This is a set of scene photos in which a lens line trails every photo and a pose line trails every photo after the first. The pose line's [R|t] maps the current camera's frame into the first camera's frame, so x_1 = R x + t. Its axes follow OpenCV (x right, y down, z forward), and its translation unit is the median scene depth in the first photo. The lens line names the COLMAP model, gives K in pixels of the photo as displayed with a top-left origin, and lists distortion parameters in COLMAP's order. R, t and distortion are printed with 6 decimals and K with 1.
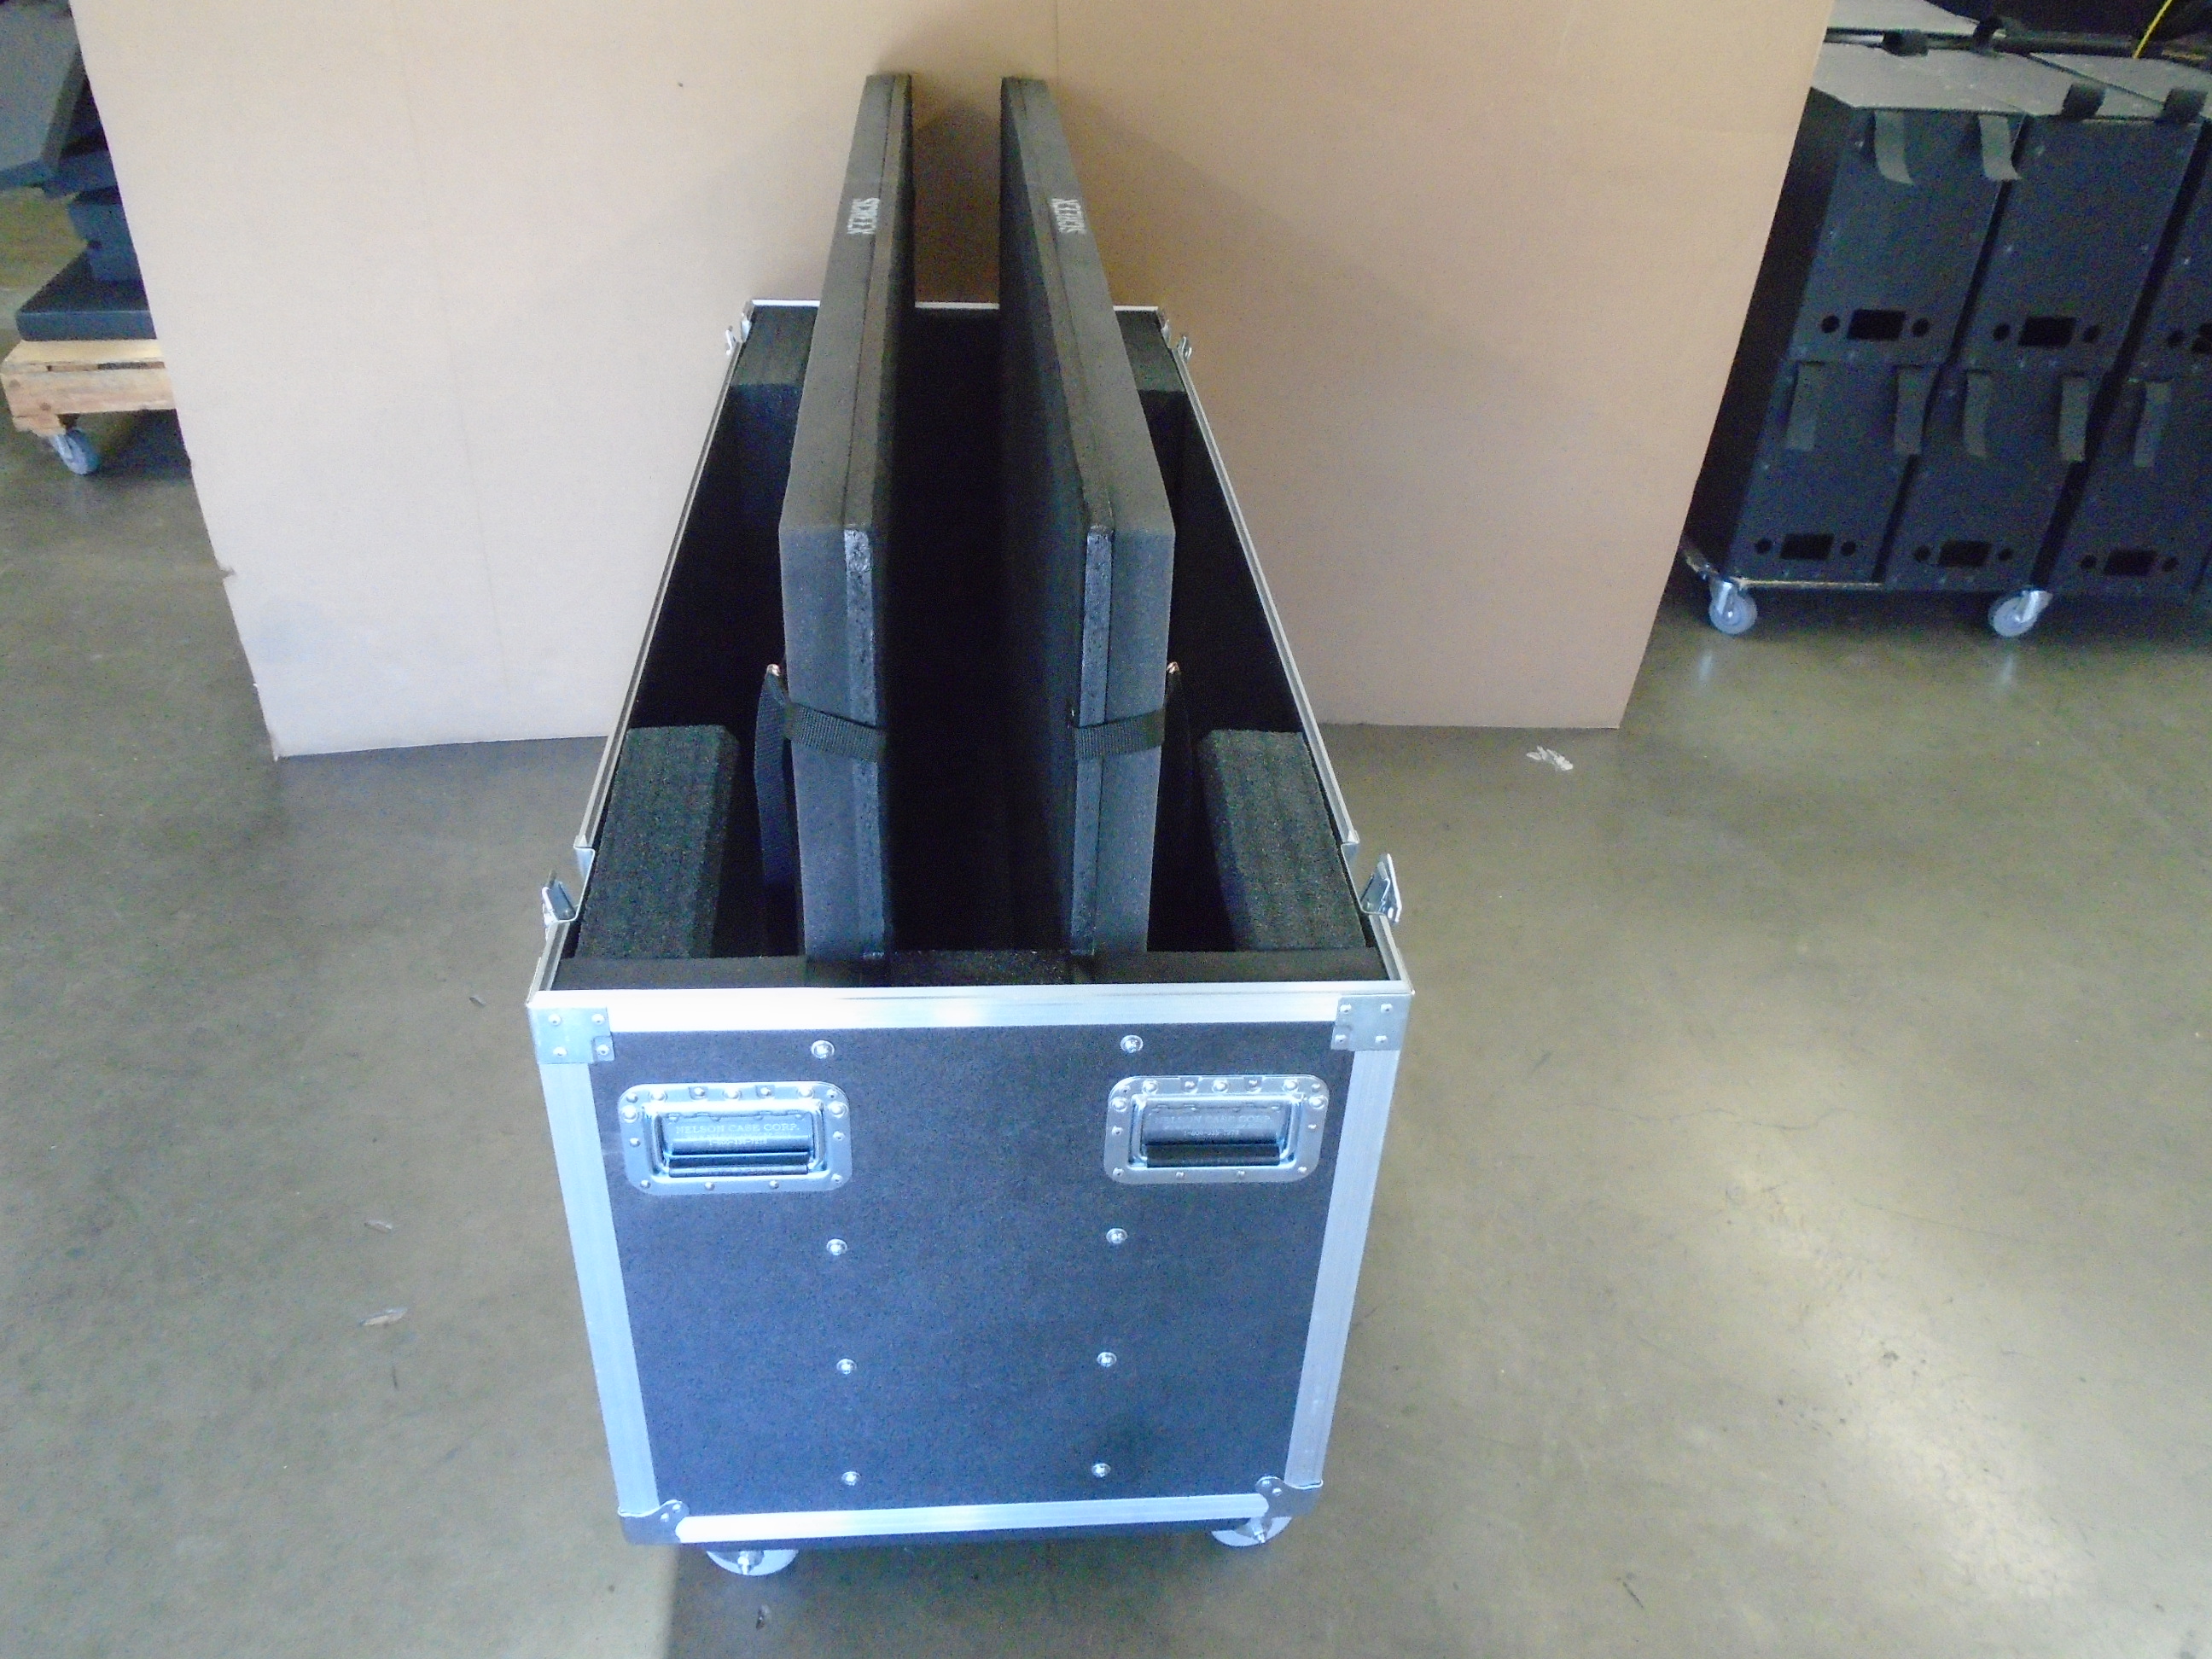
lens RADIAL K [[1695.4, 0, 1109.9], [0, 1695.4, 830.2], [0, 0, 1]] dist [-0.022300, -0.001158]
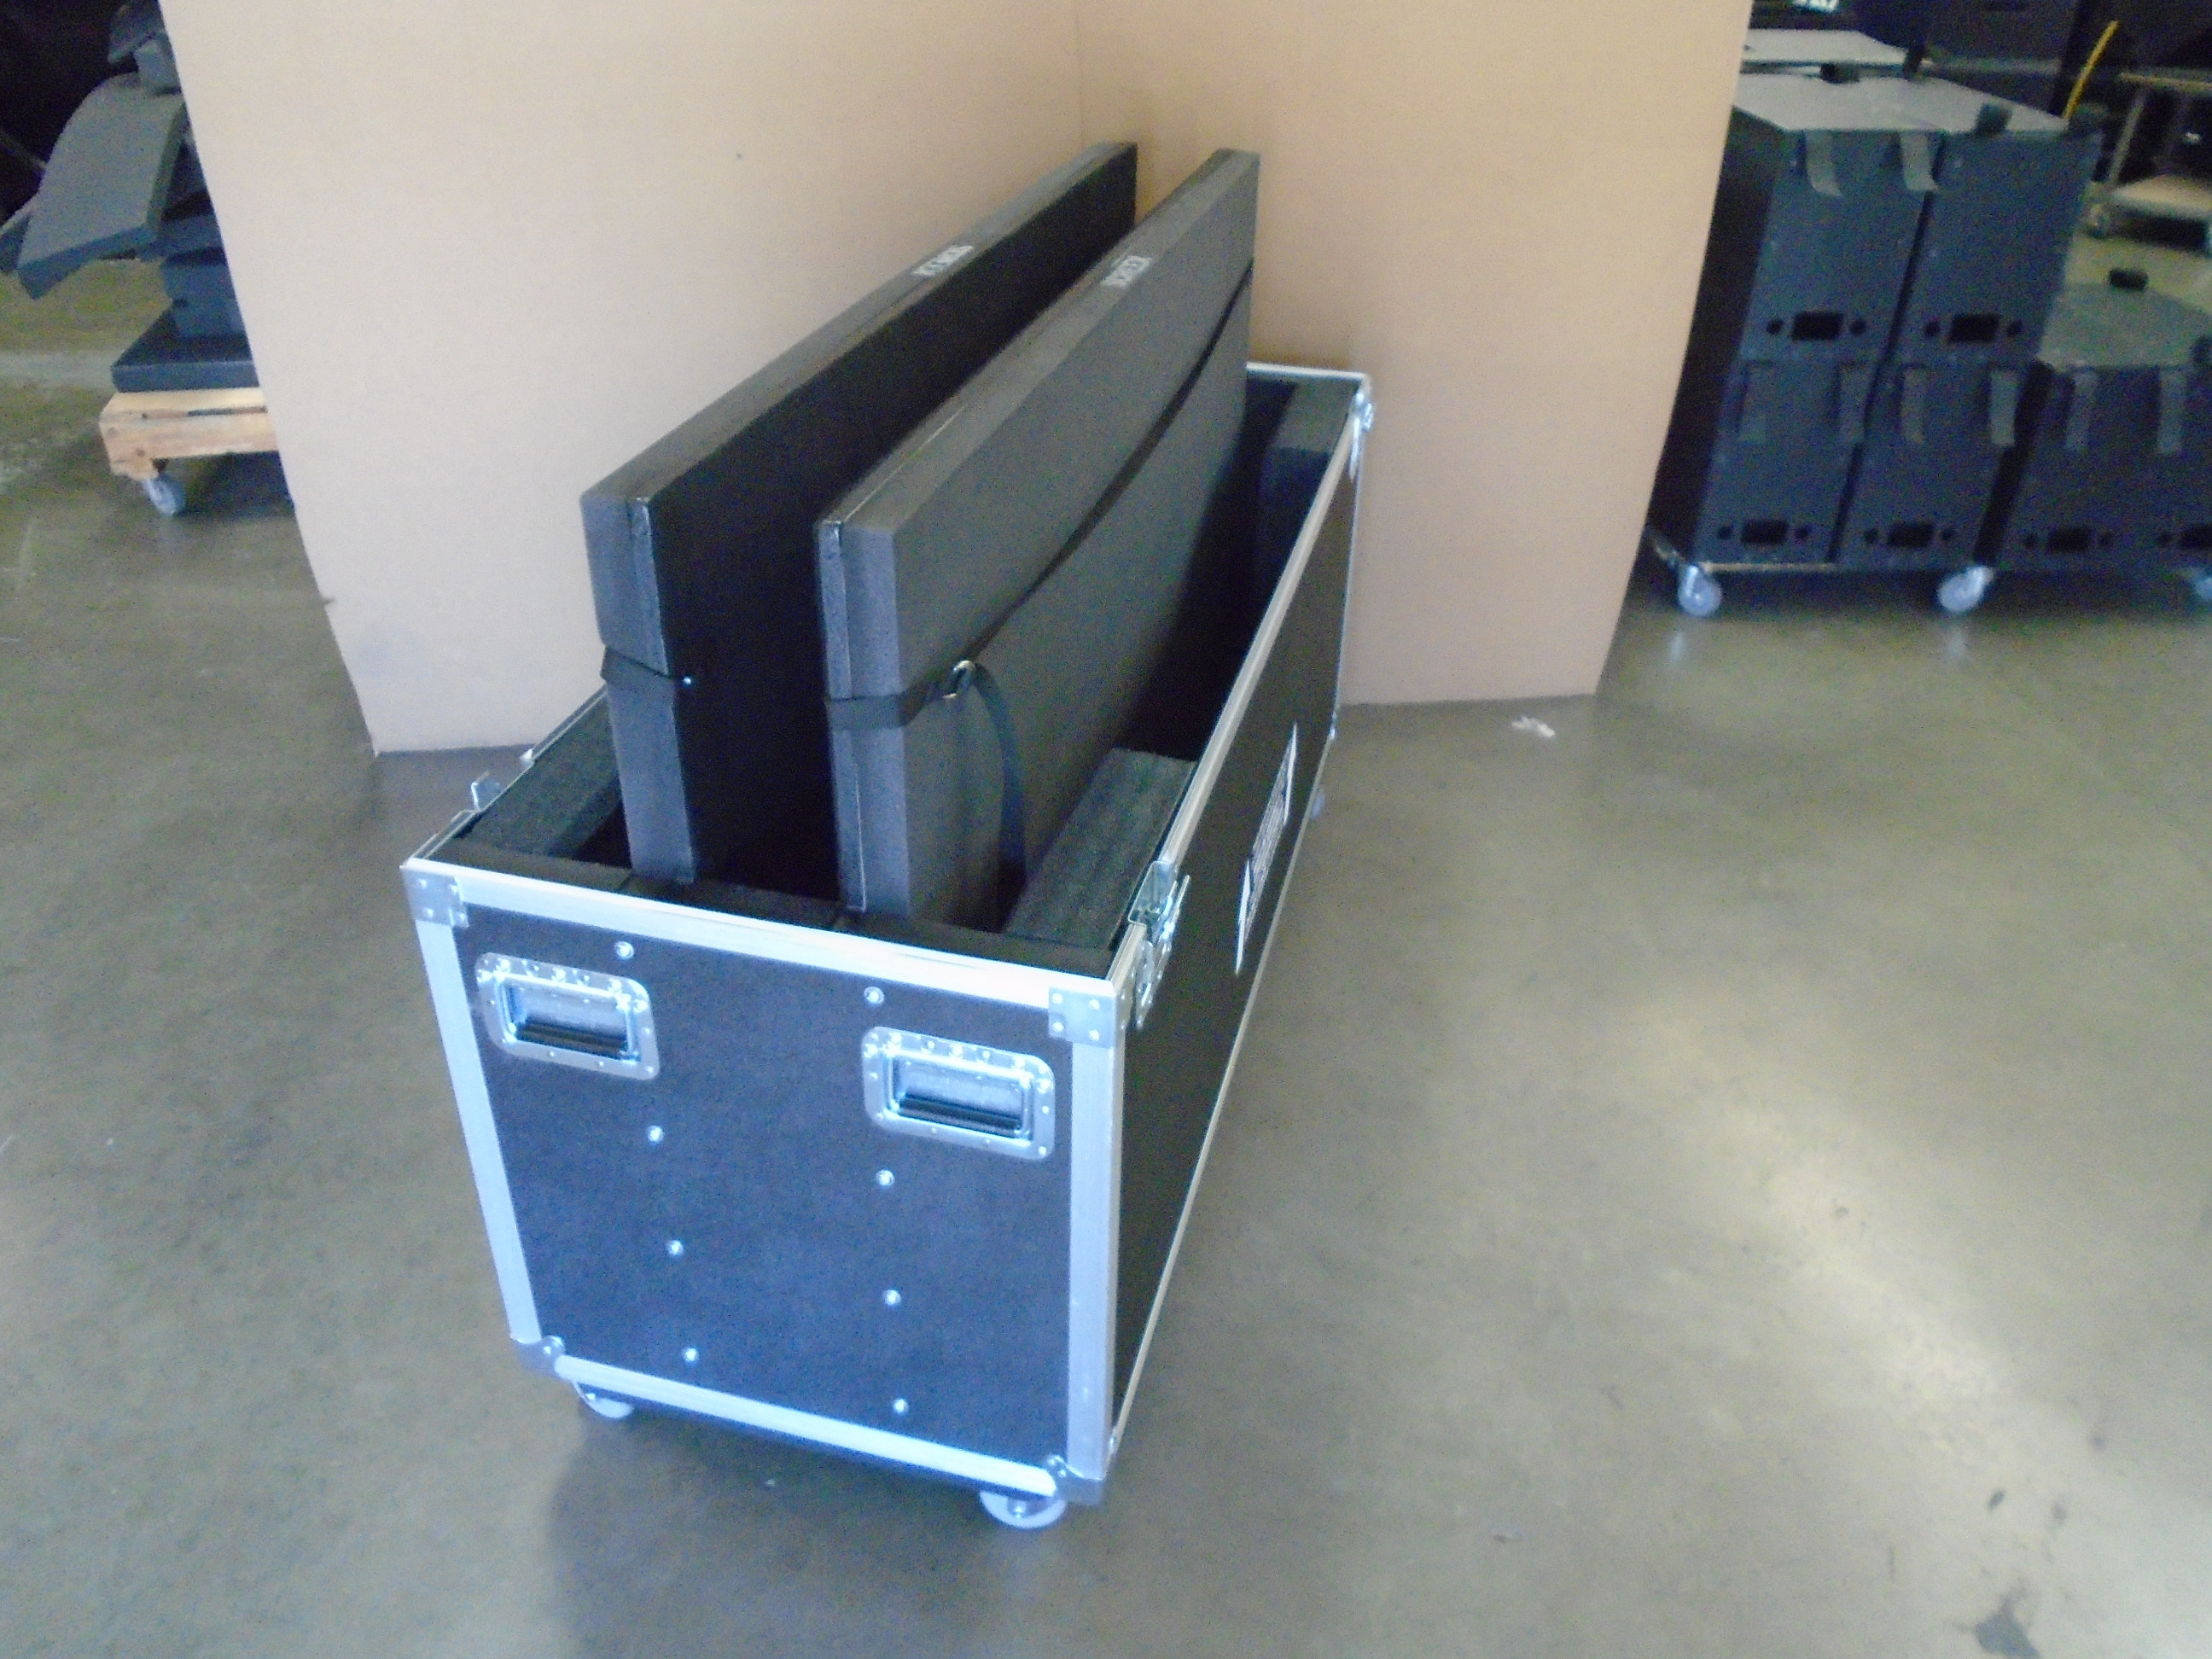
lens RADIAL K [[1695.4, 0, 1109.3], [0, 1695.4, 824.2], [0, 0, 1]] dist [-0.022300, -0.001158]
pose [[0.999613, -0.027557, -0.003831, -0.011097], [0.027423, 0.999125, -0.031588, 0.047762], [0.004698, 0.031471, 0.999494, -0.092870]]
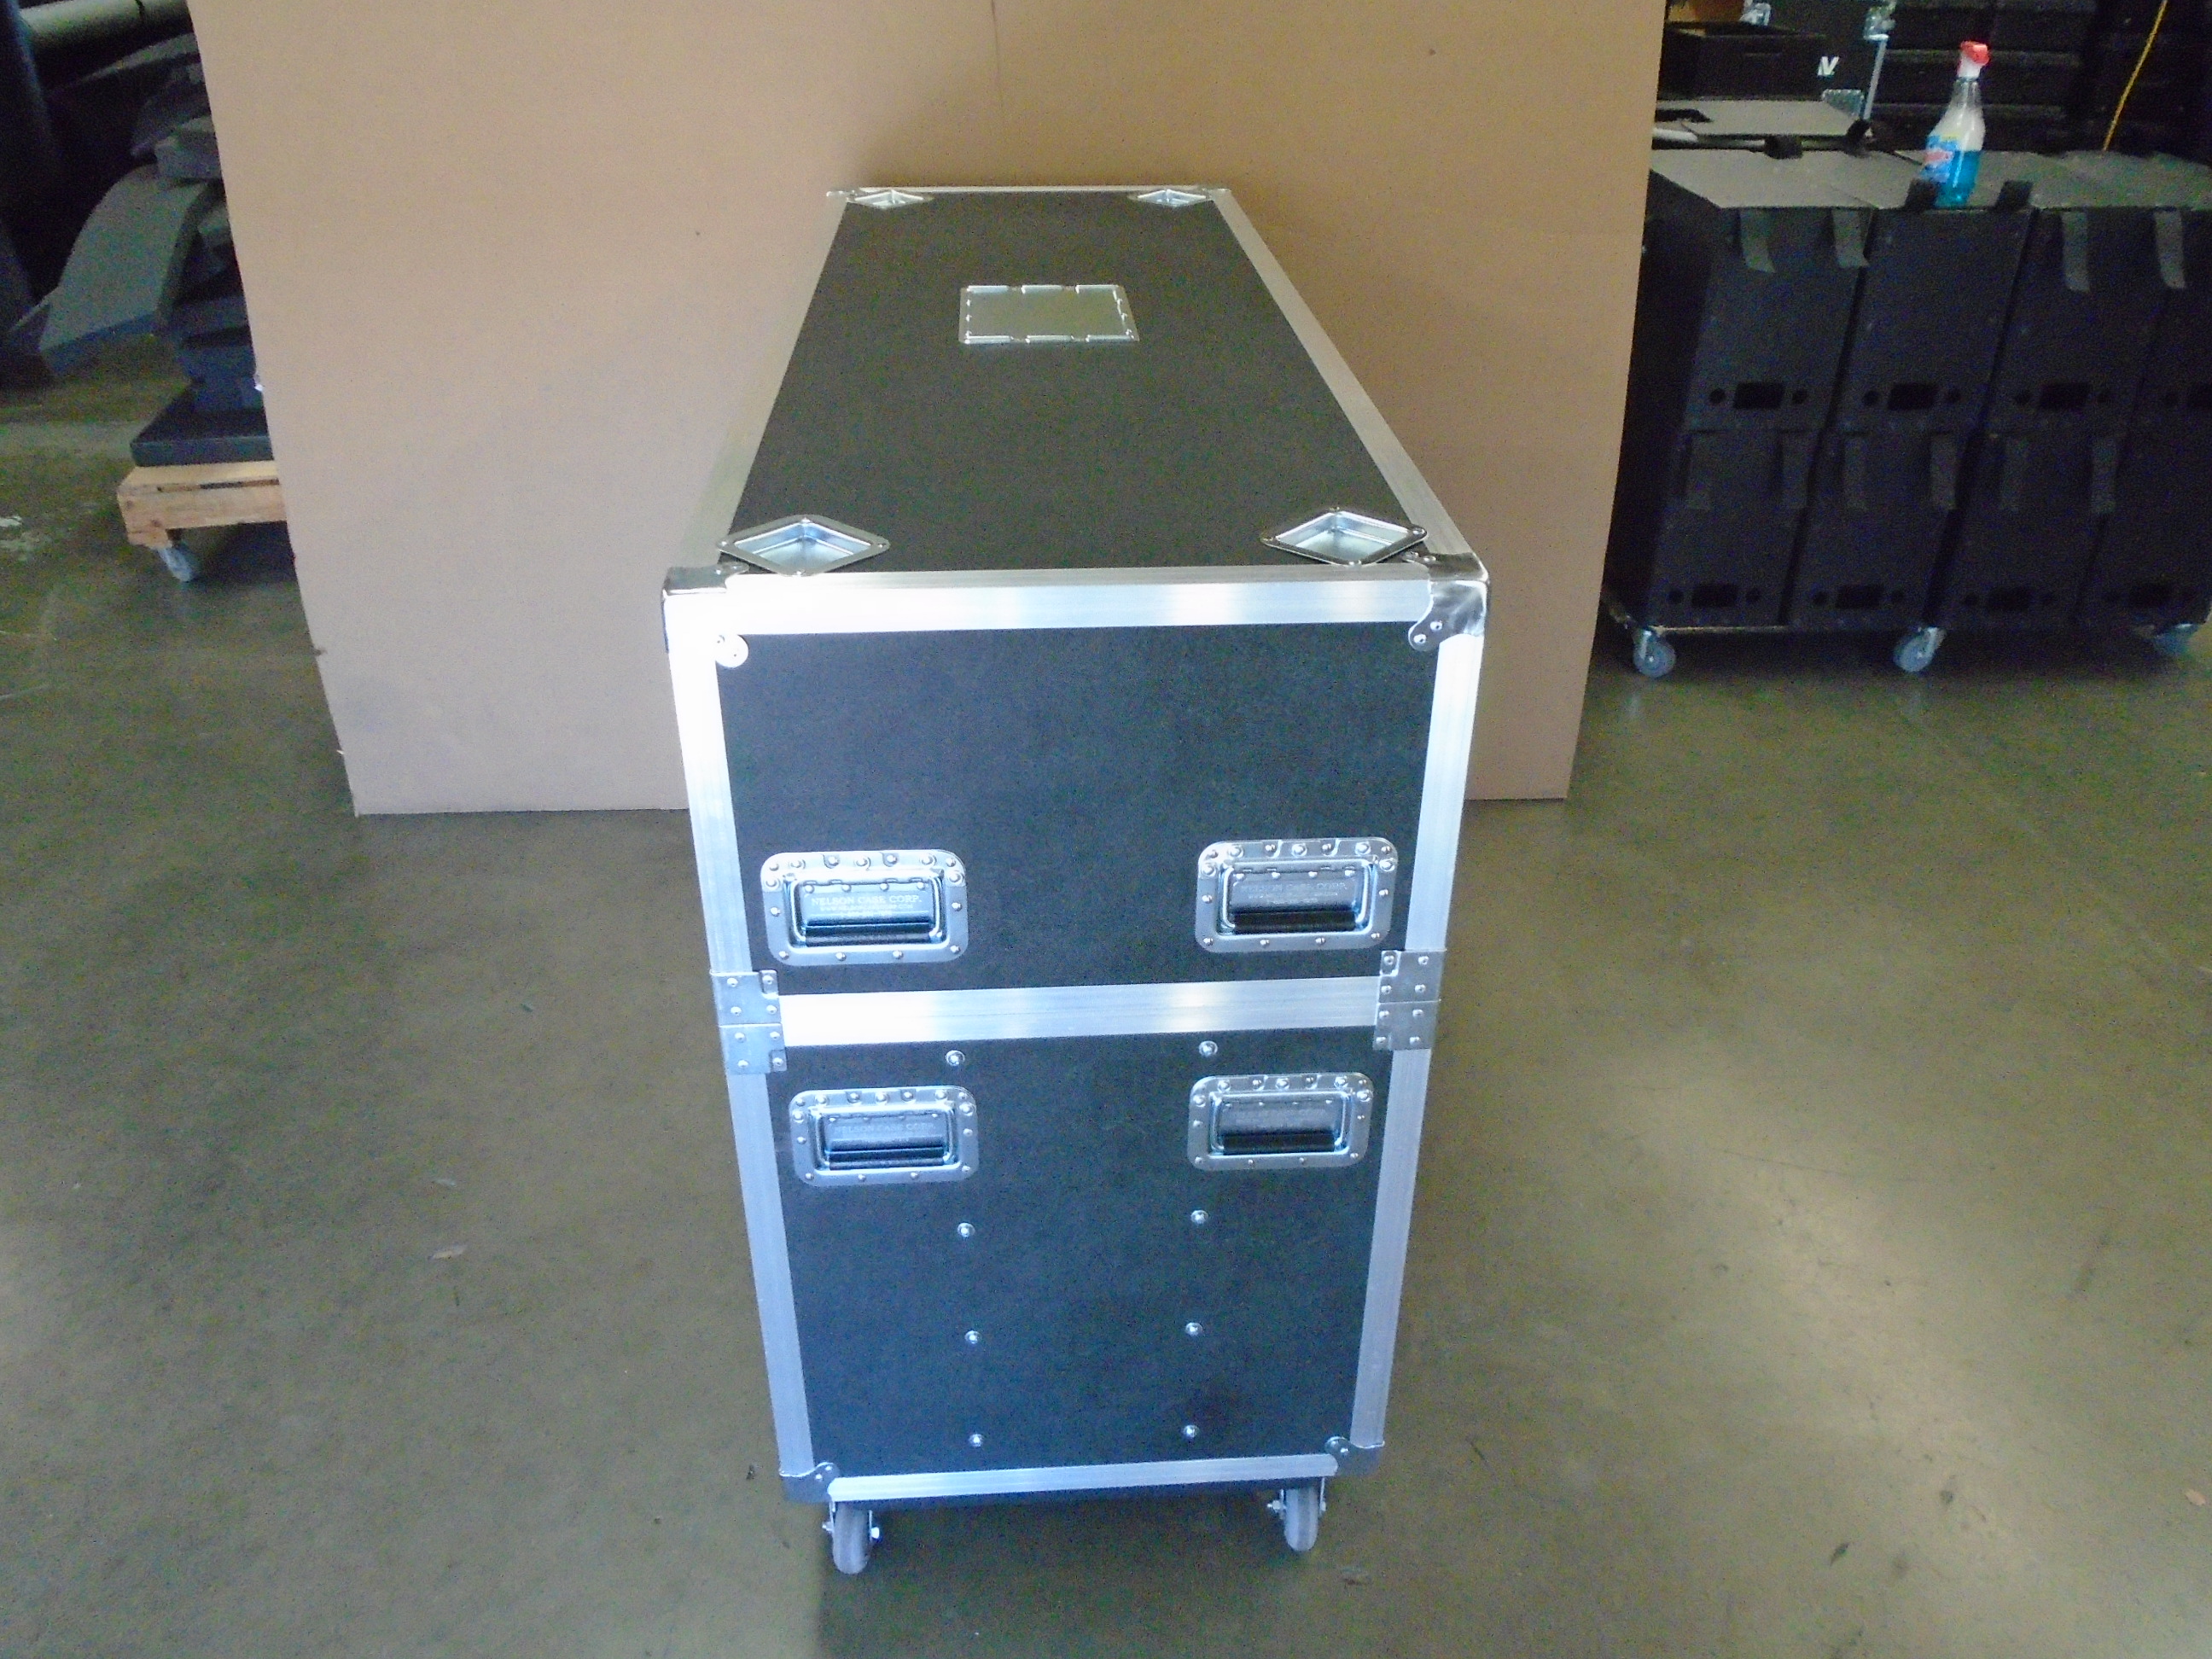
lens RADIAL K [[1695.4, 0, 1110.3], [0, 1695.4, 826.1], [0, 0, 1]] dist [-0.022300, -0.001158]
pose [[0.999032, -0.026694, -0.034976, 0.057549], [0.024689, 0.998094, -0.056559, 0.040305], [0.036419, 0.055641, 0.997786, -0.126407]]
